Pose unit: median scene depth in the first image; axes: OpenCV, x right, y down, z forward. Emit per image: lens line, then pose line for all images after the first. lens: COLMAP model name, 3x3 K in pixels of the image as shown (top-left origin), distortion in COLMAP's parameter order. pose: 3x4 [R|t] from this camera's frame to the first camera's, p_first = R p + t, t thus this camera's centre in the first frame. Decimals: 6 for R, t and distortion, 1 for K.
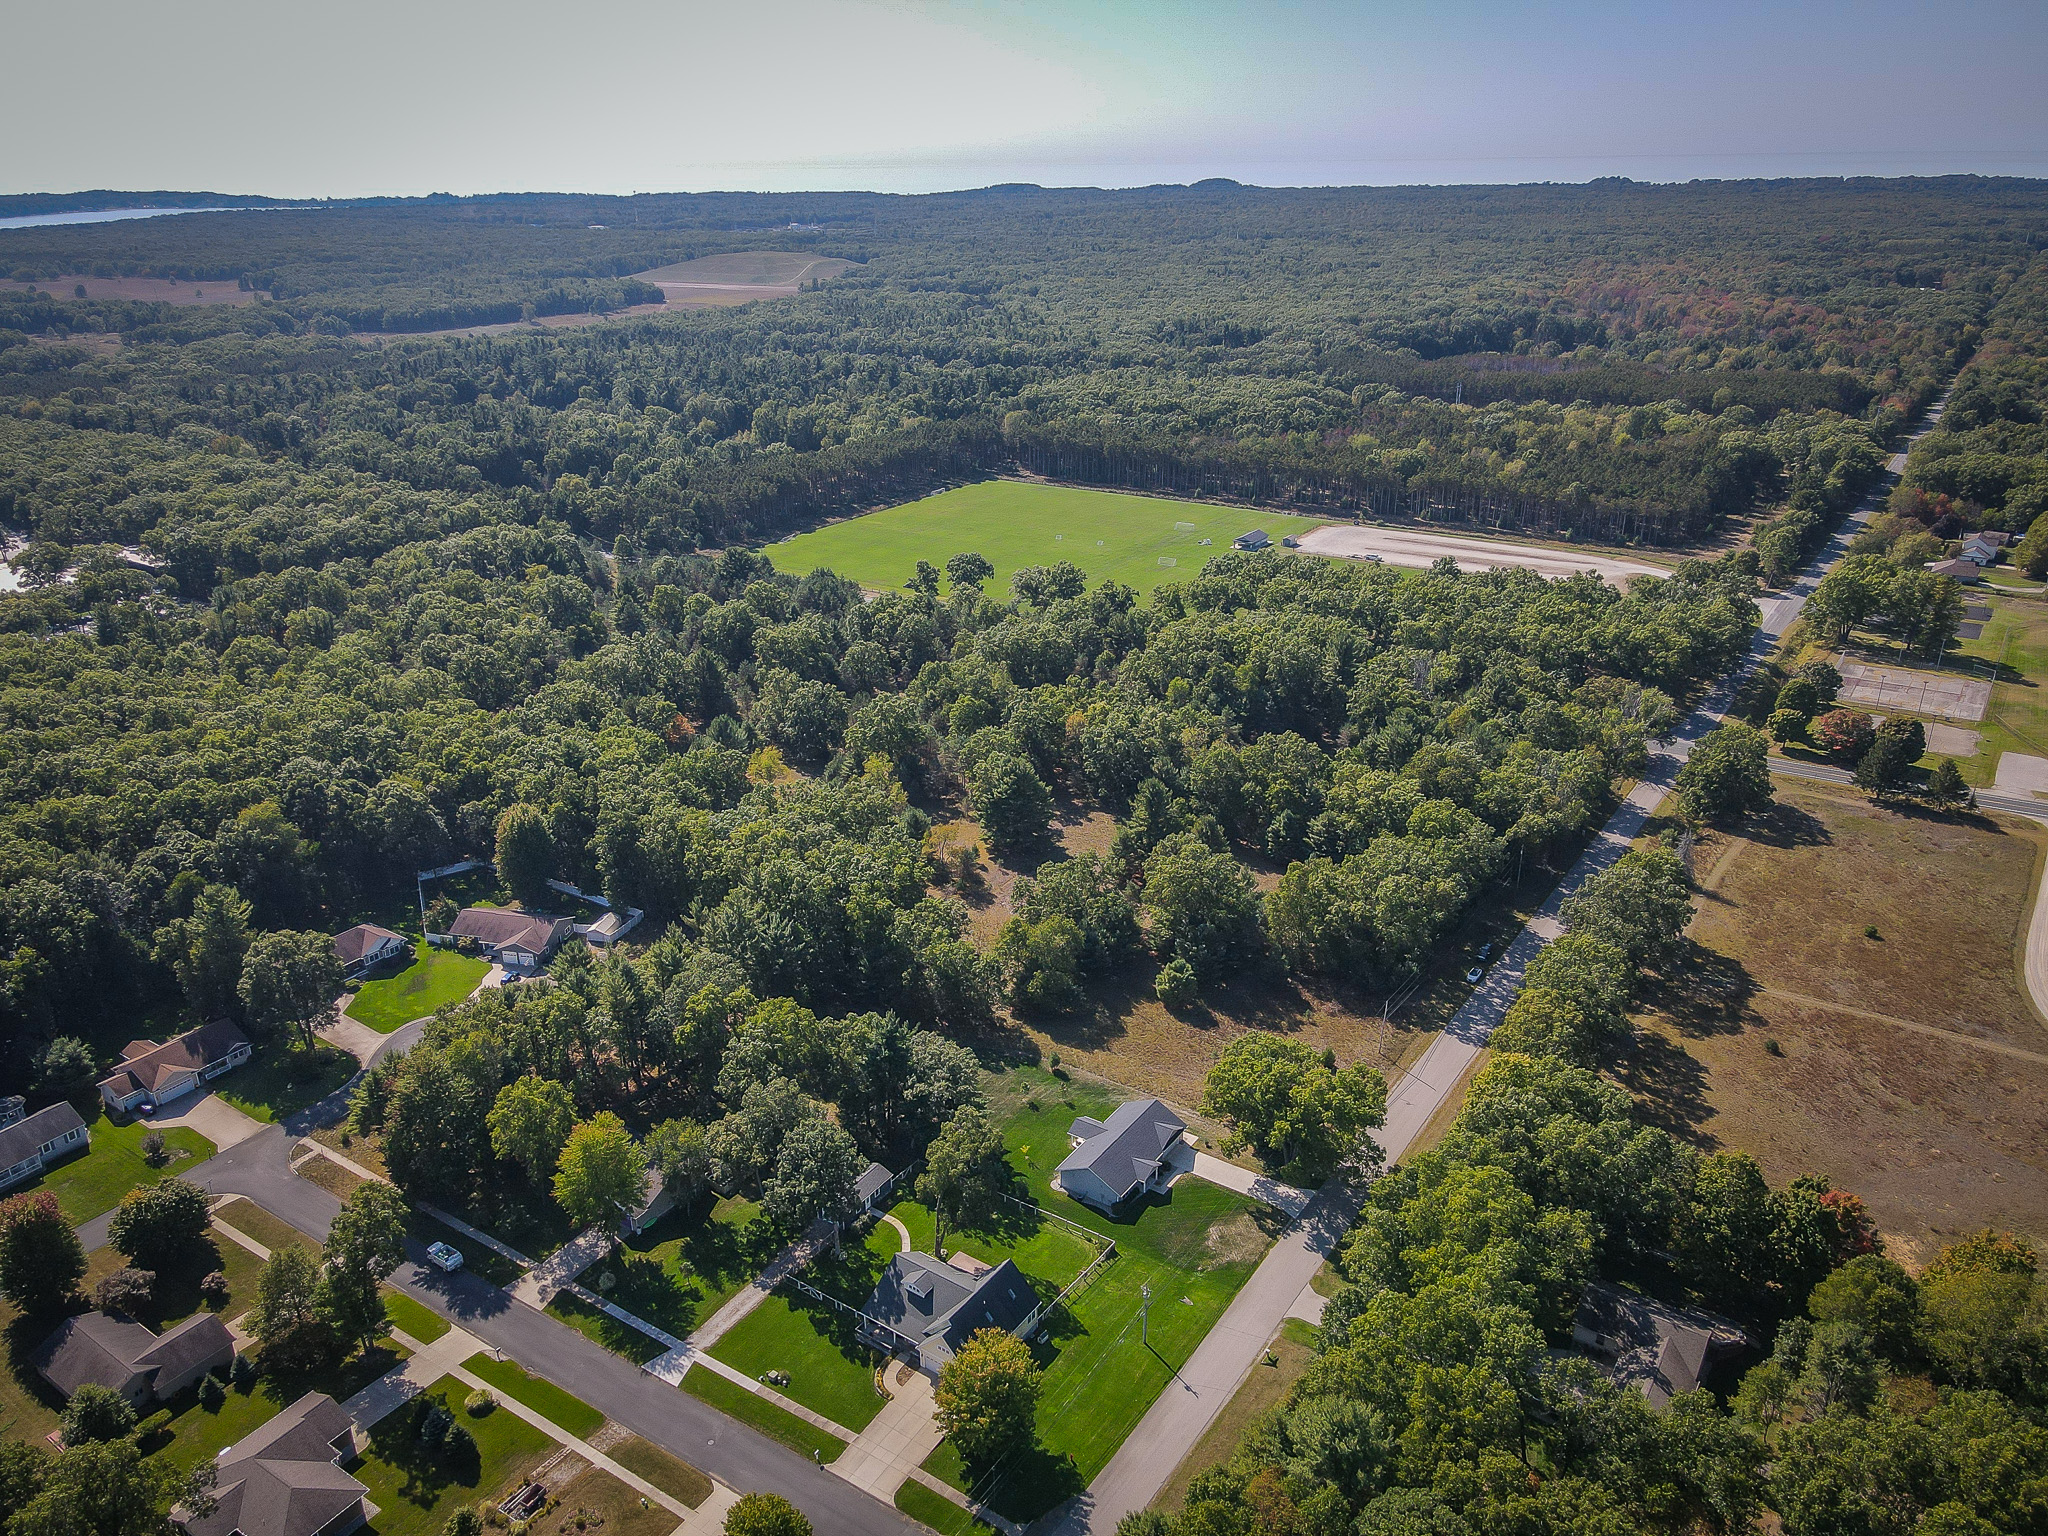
lens RADIAL K [[1470.8, 0, 1025.0], [0, 1470.8, 765.2], [0, 0, 1]] dist [0.050392, -0.033062]
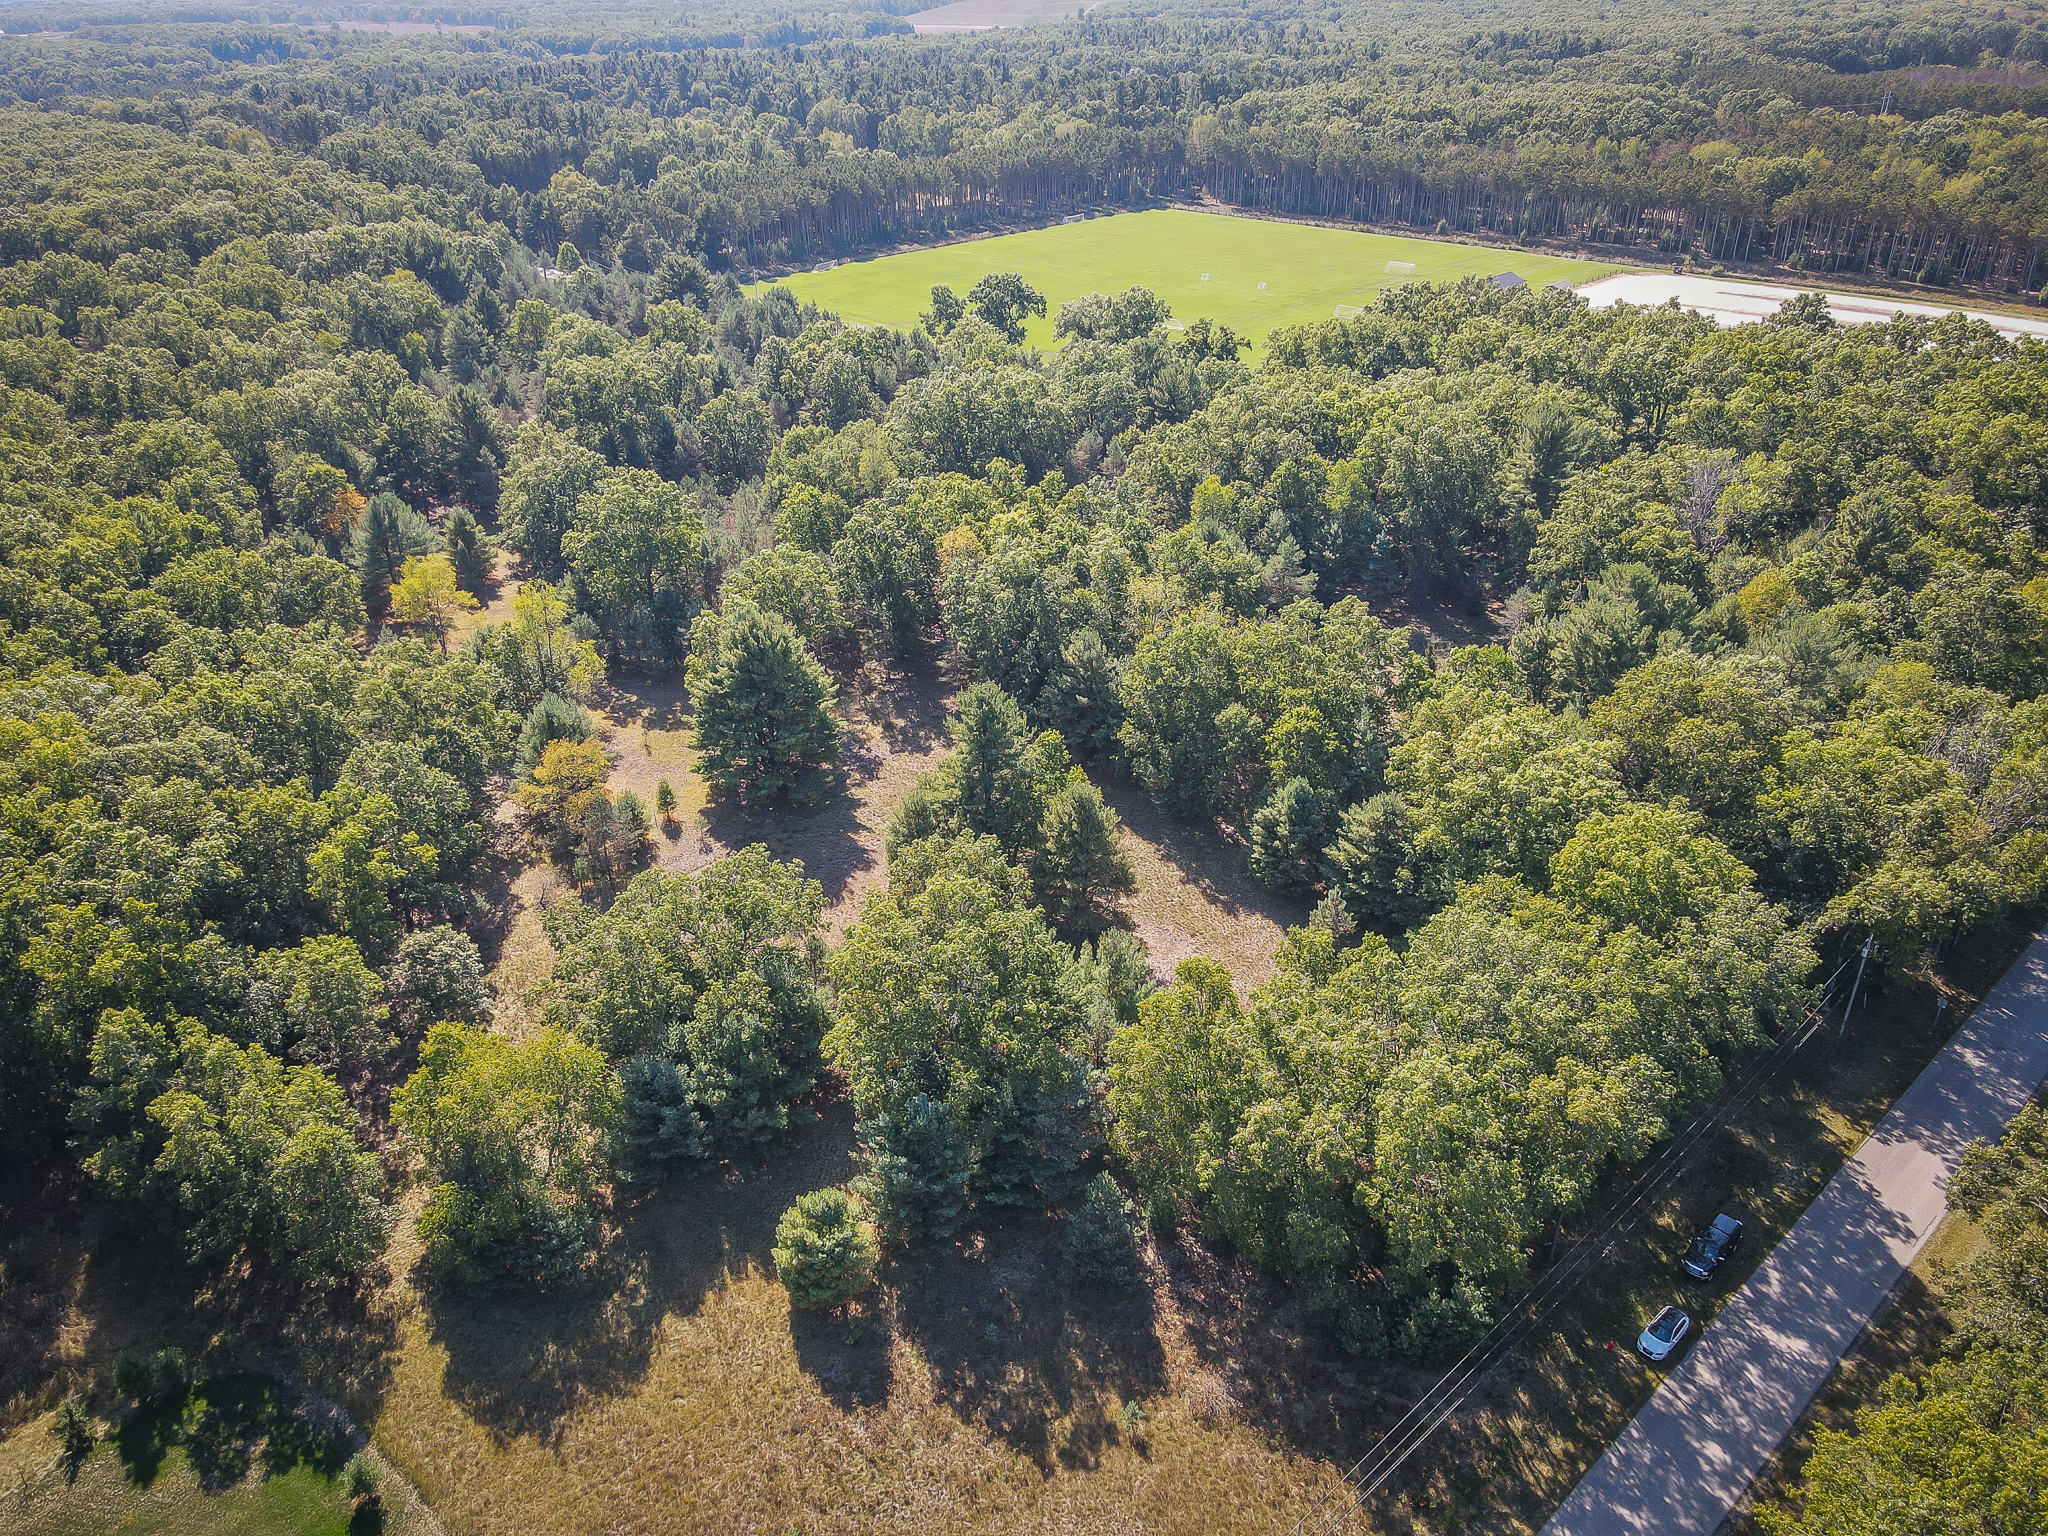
lens RADIAL K [[1470.8, 0, 1022.5], [0, 1470.8, 766.9], [0, 0, 1]] dist [0.050392, -0.033062]
pose [[0.975549, 0.098270, -0.196591, 0.153713], [-0.073610, 0.988903, 0.129044, -0.020239], [0.207091, -0.111418, 0.971957, 0.463456]]
